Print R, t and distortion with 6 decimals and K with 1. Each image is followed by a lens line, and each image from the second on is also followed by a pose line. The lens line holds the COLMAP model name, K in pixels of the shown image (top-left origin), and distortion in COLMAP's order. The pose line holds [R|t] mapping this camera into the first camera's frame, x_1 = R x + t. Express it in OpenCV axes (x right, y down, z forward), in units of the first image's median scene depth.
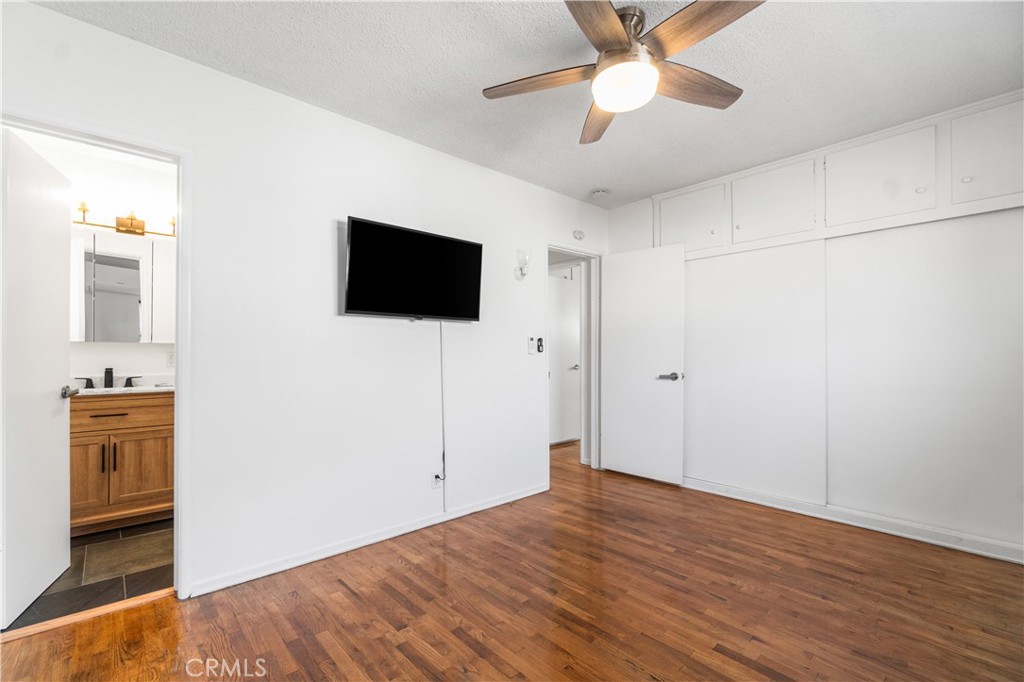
lens RADIAL K [[446.1, 0, 501.1], [0, 446.1, 353.8], [0, 0, 1]] dist [-0.010644, 0.000204]
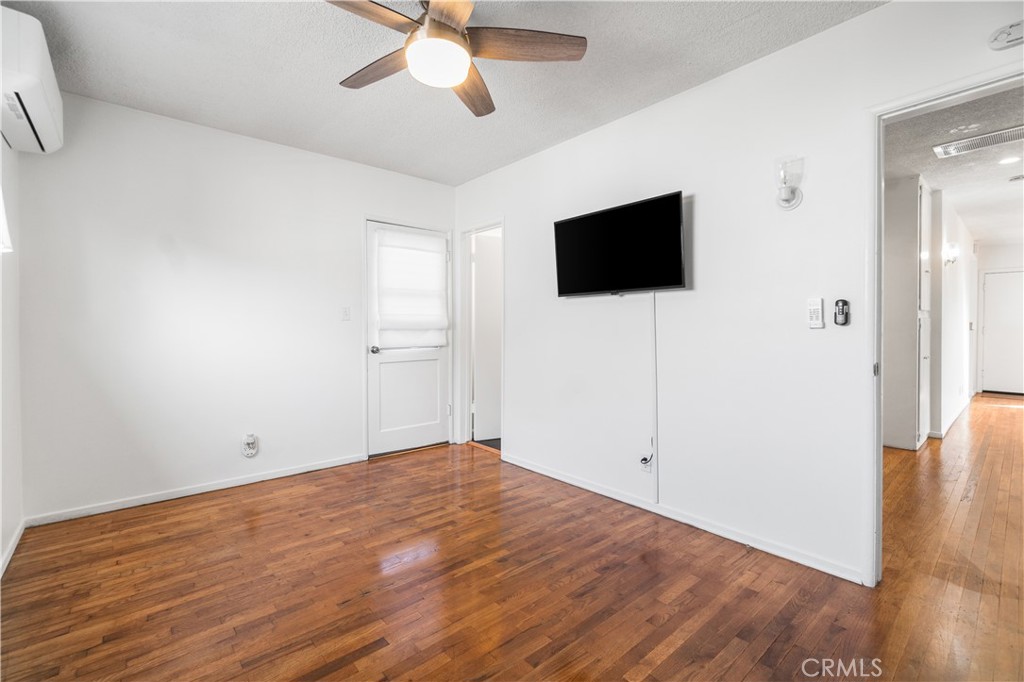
lens RADIAL K [[448.2, 0, 494.6], [0, 448.2, 335.9], [0, 0, 1]] dist [-0.005211, 0.001115]
pose [[-0.038122, 0.020188, -0.999069, 0.947146], [0.001293, 0.999796, 0.020153, -0.003561], [0.999272, -0.000524, -0.038141, 0.850703]]
